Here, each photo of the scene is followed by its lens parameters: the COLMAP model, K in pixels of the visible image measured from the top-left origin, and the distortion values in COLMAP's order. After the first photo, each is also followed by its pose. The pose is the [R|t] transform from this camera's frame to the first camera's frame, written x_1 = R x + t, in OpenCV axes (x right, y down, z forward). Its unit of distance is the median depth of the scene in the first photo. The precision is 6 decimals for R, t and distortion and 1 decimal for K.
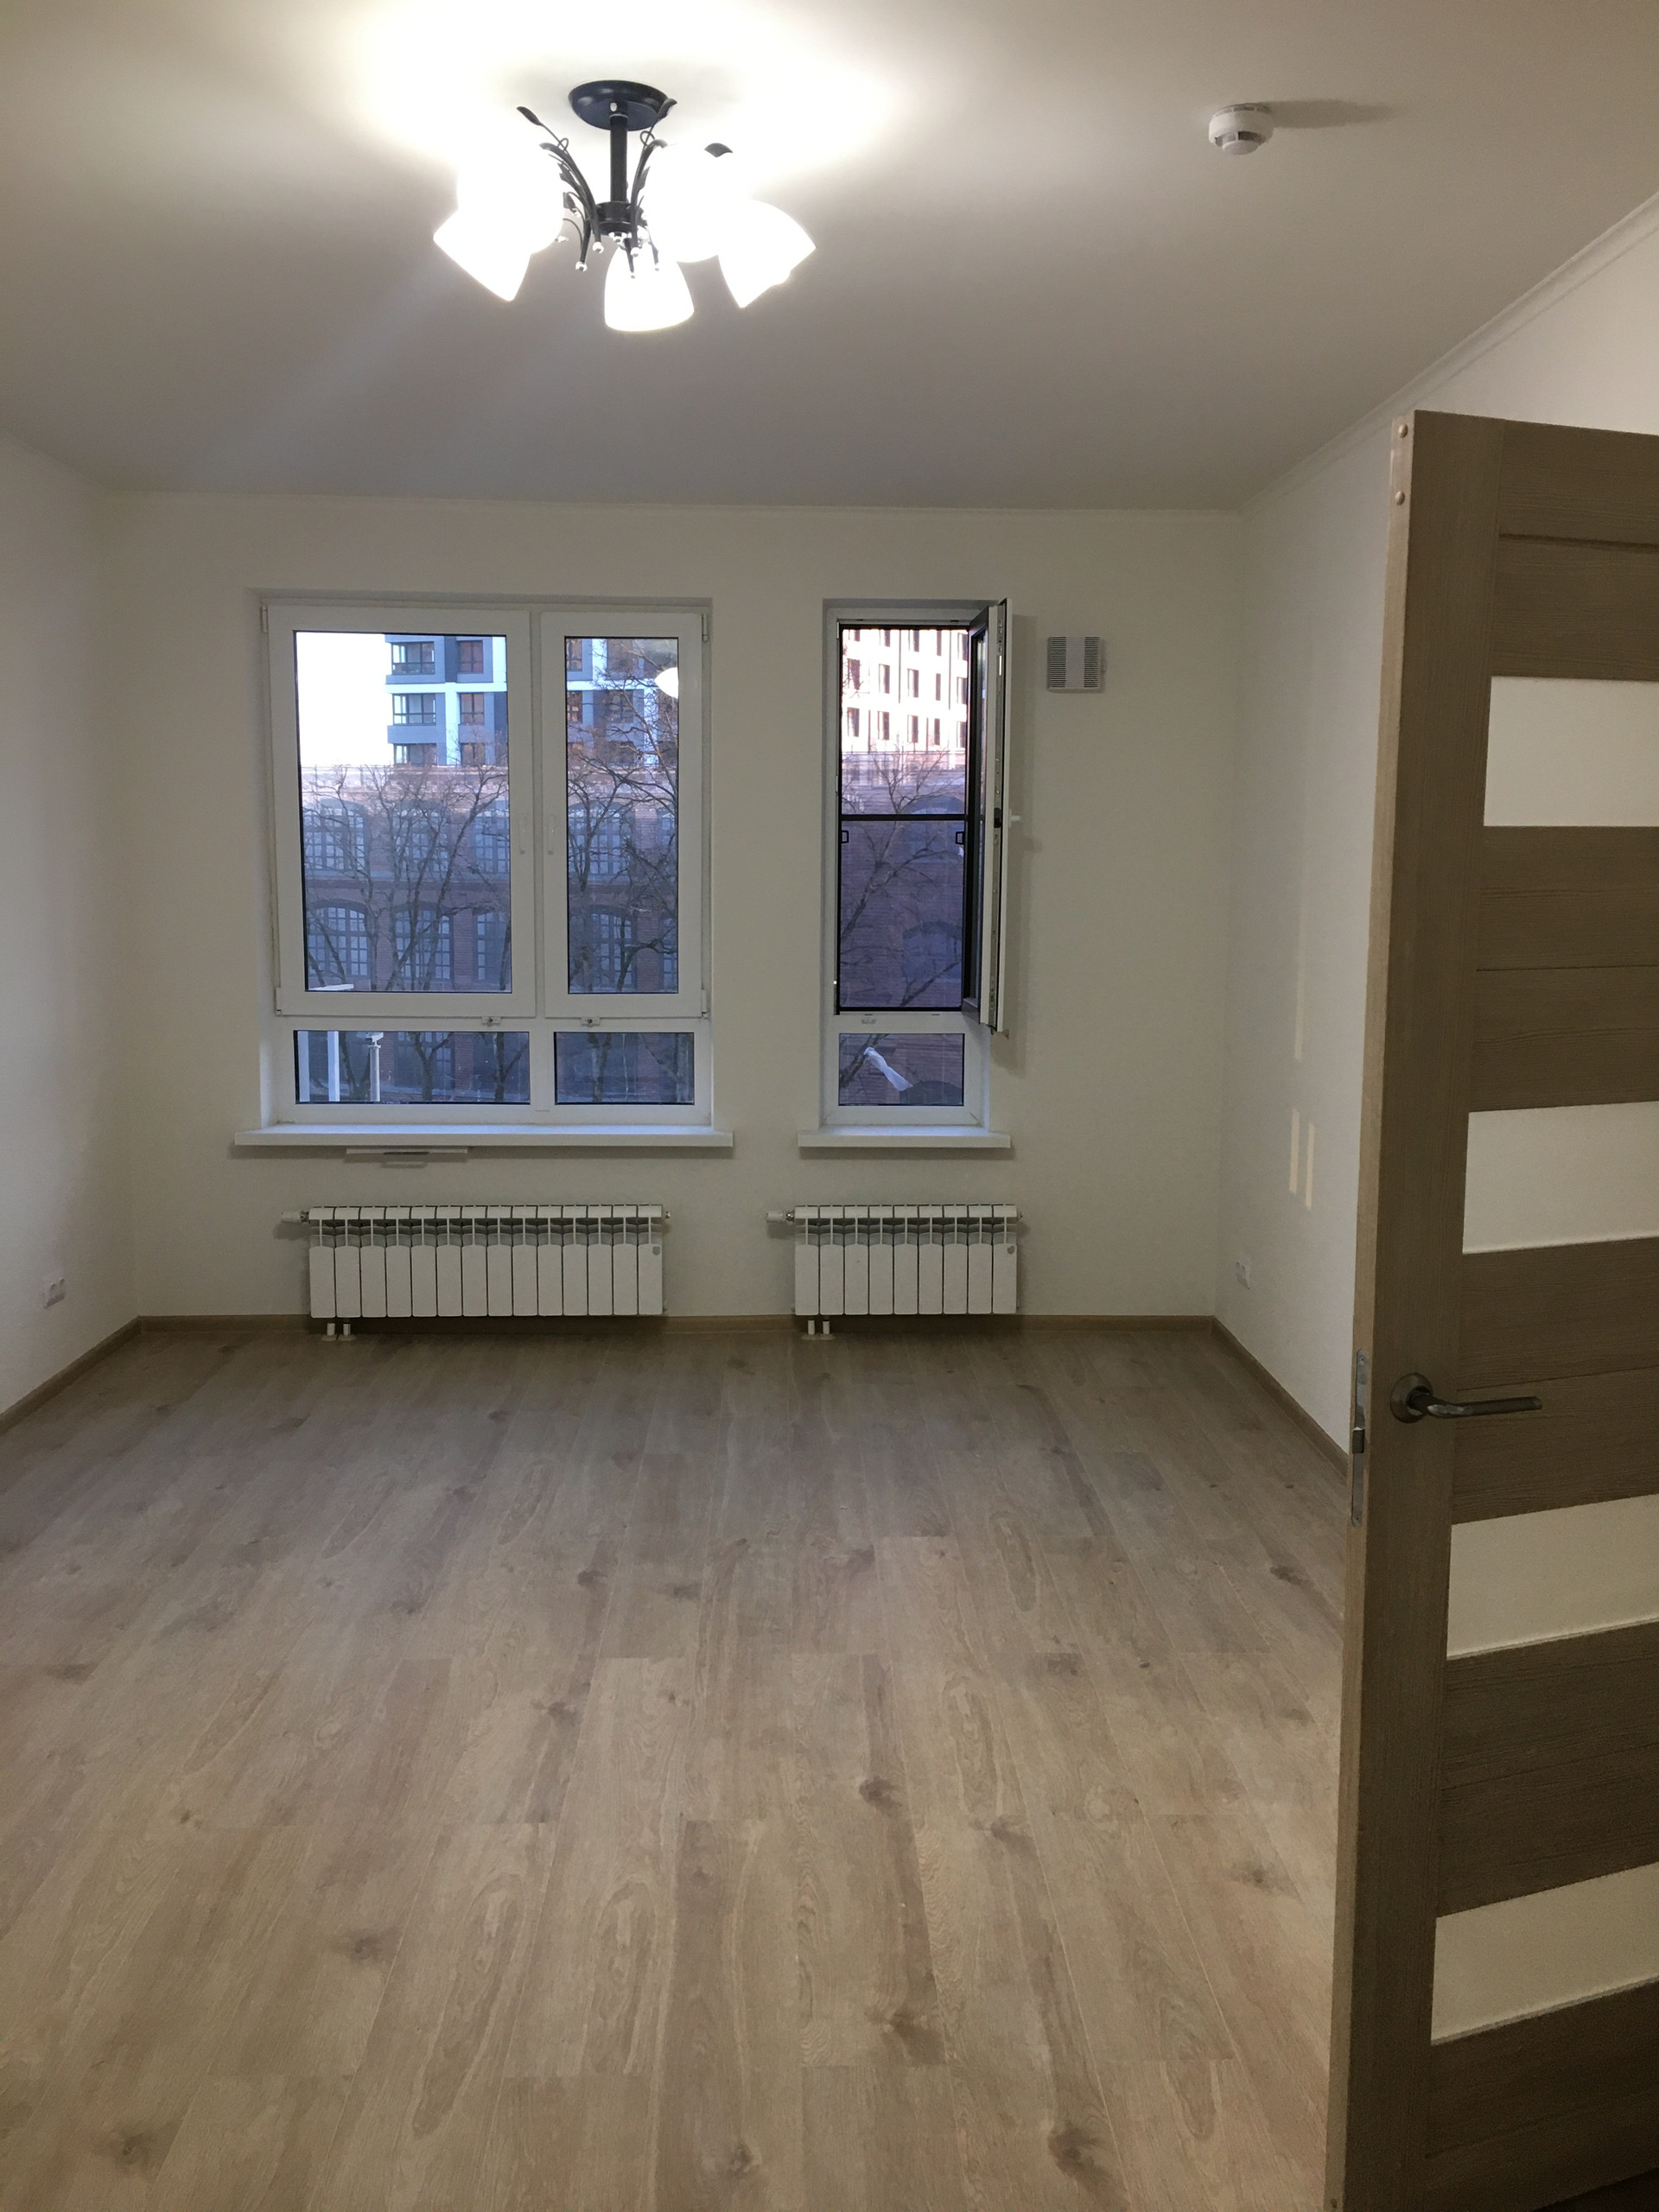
lens RADIAL K [[1886.2, 0, 836.1], [0, 1886.2, 1116.0], [0, 0, 1]] dist [0.047272, -0.063530]
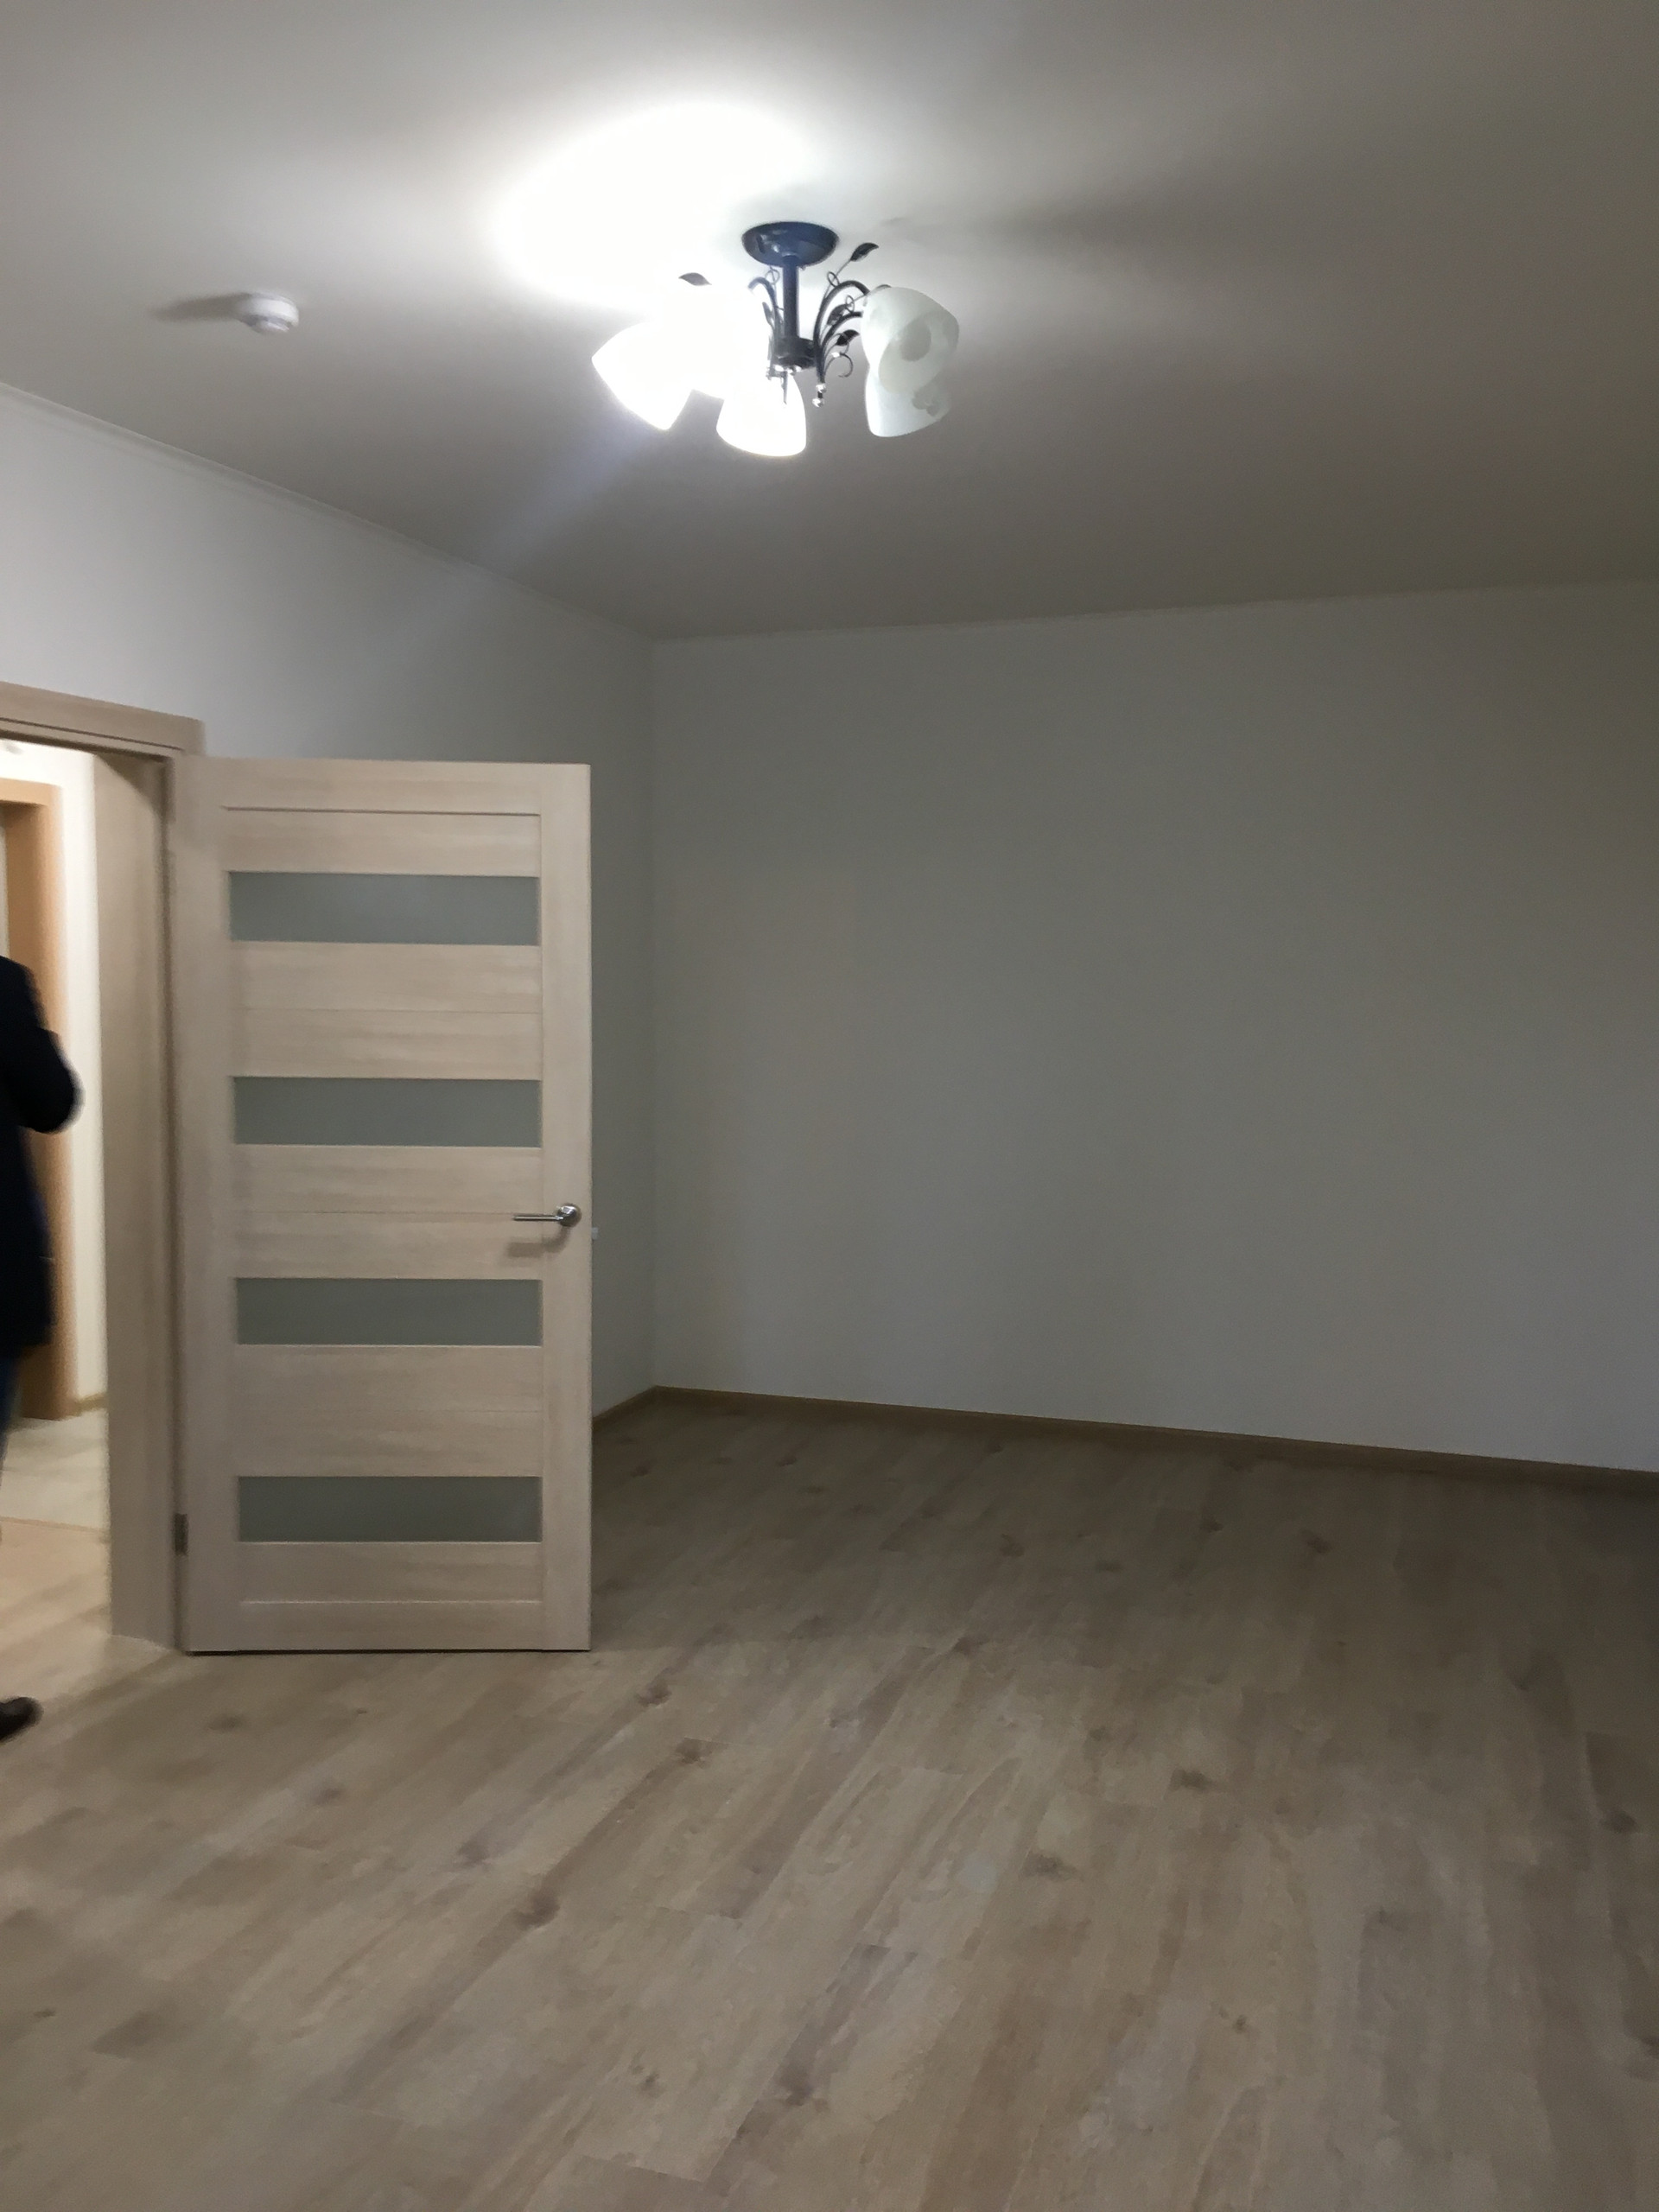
lens RADIAL K [[1886.2, 0, 827.6], [0, 1886.2, 1106.3], [0, 0, 1]] dist [0.047272, -0.063530]
pose [[-0.934327, -0.043485, 0.353754, -0.372433], [0.033725, 0.977290, 0.209207, -0.209295], [-0.354817, 0.207398, -0.911642, 1.463202]]
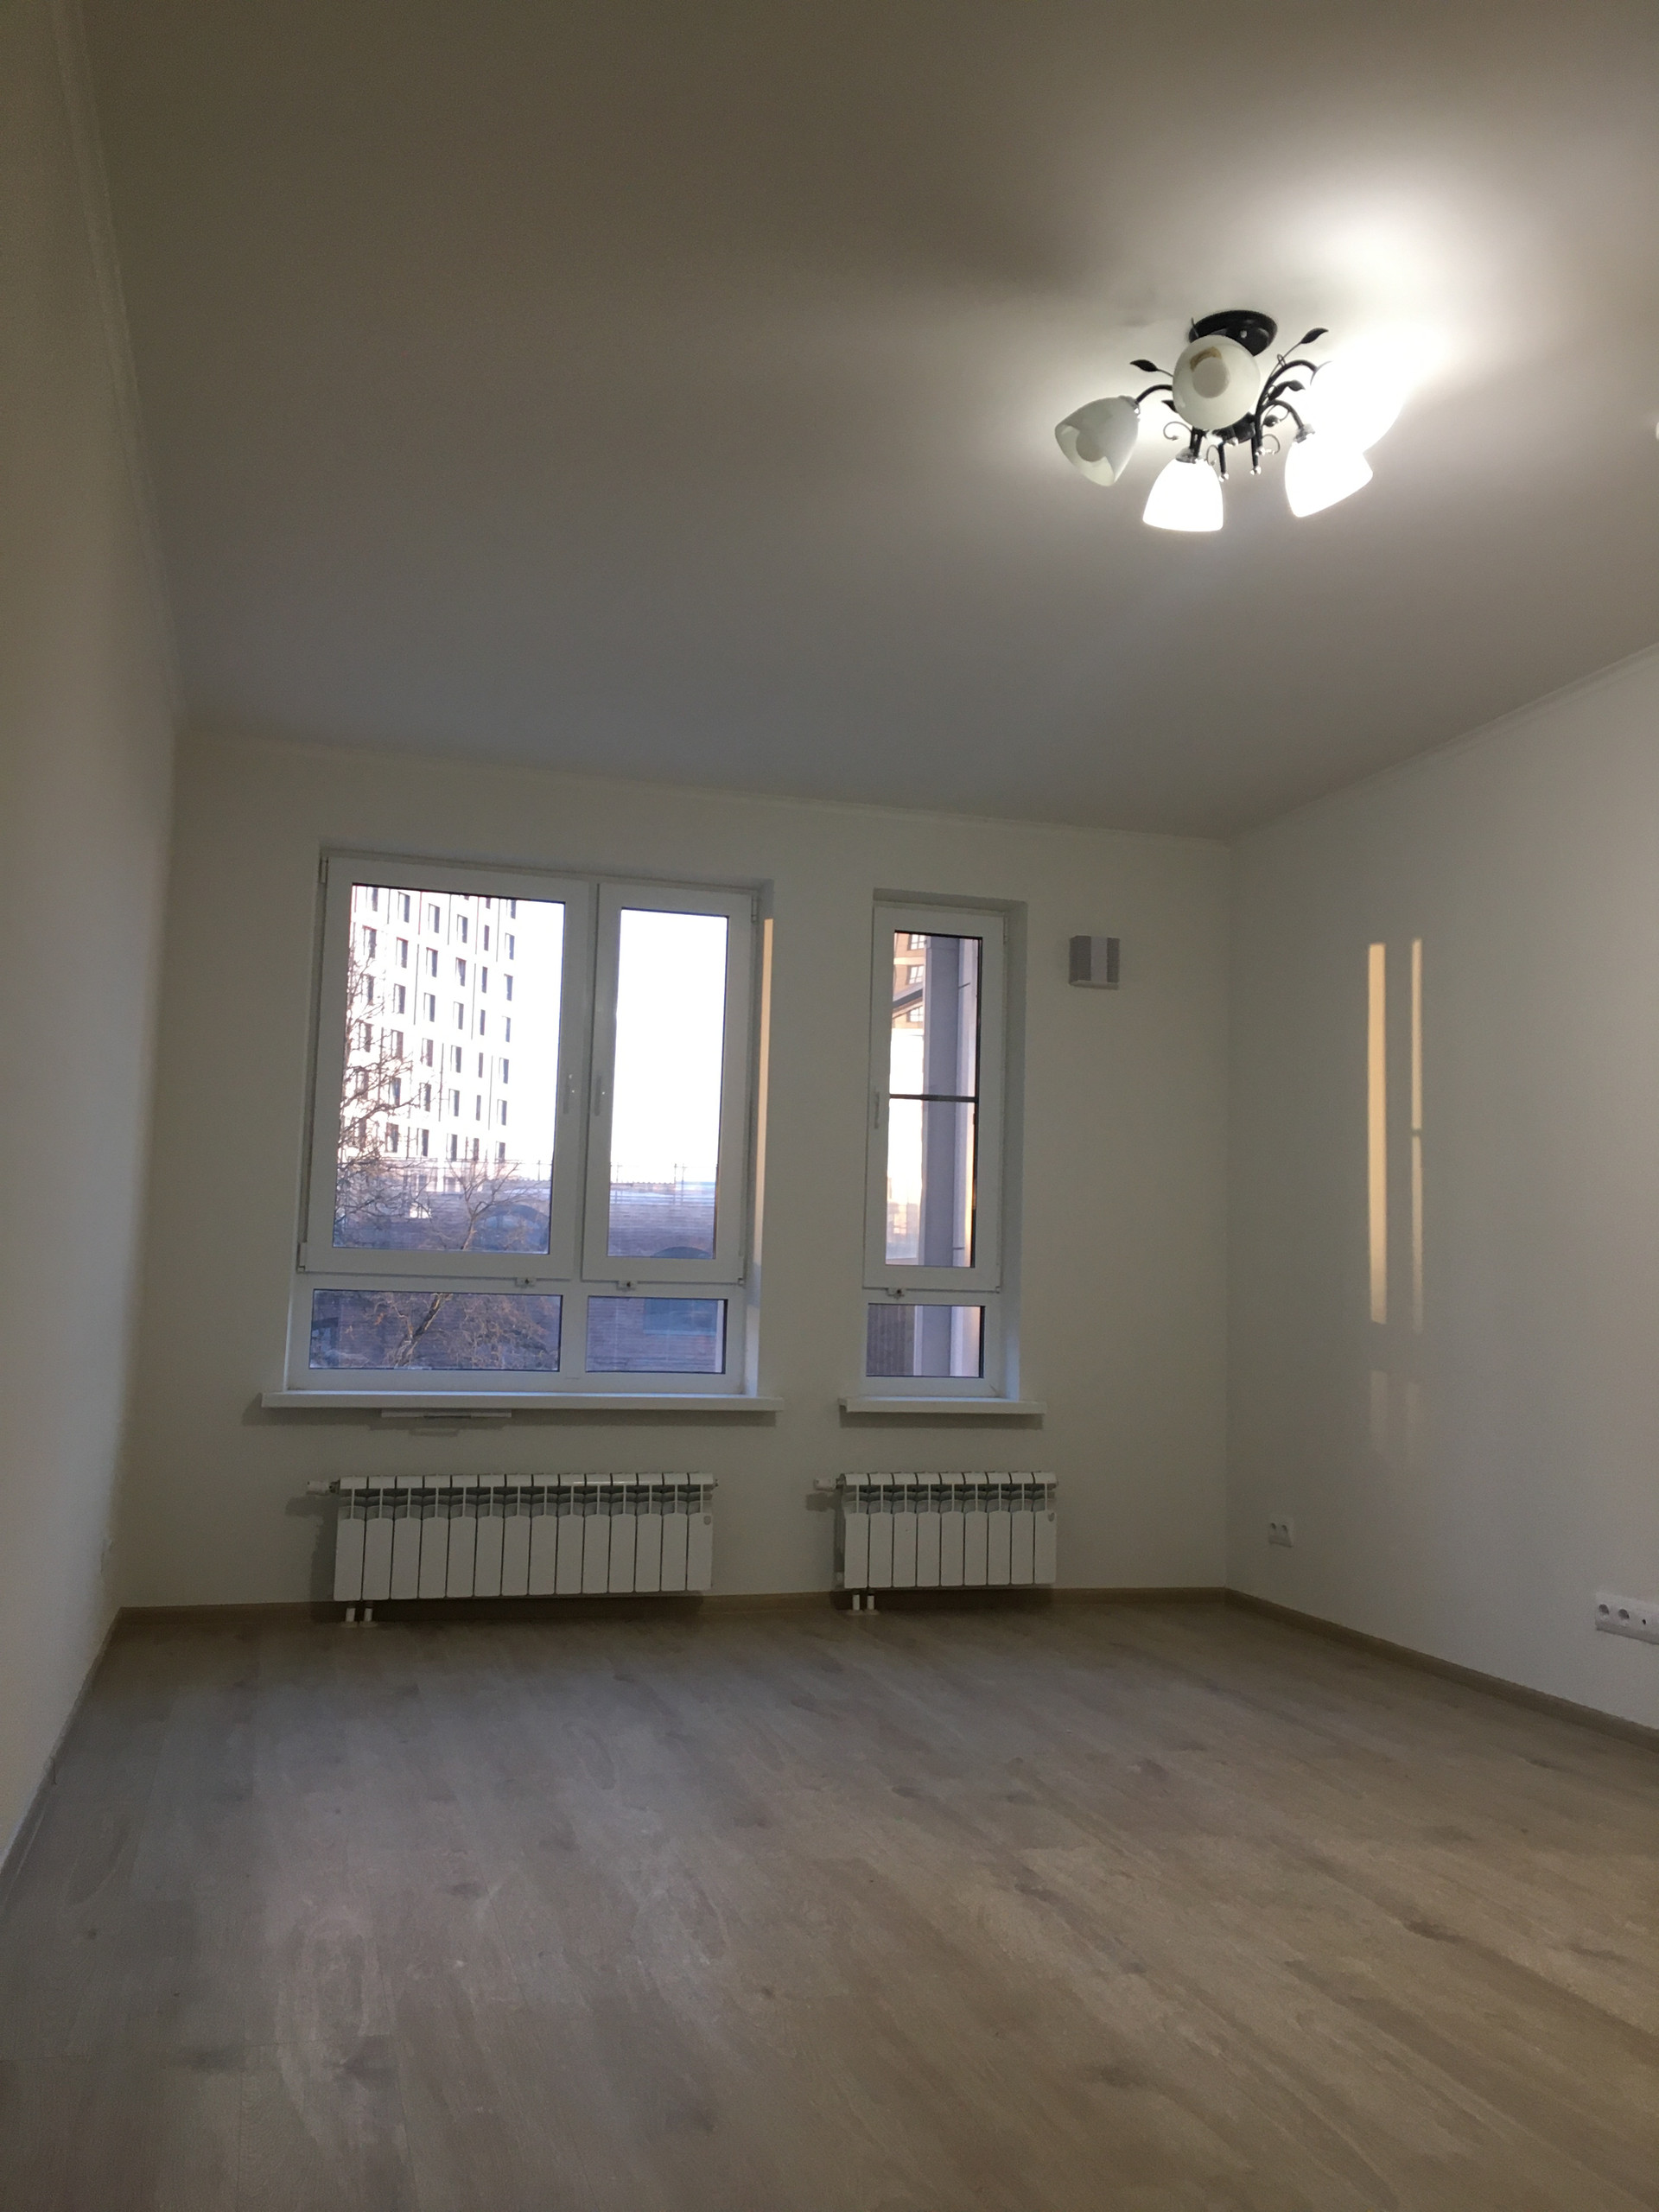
lens RADIAL K [[1886.2, 0, 818.8], [0, 1886.2, 1089.4], [0, 0, 1]] dist [0.047272, -0.063530]
pose [[0.969825, 0.044159, 0.239770, -0.445516], [0.013876, 0.971868, -0.235117, 0.135302], [-0.243408, 0.231349, 0.941929, 0.046731]]
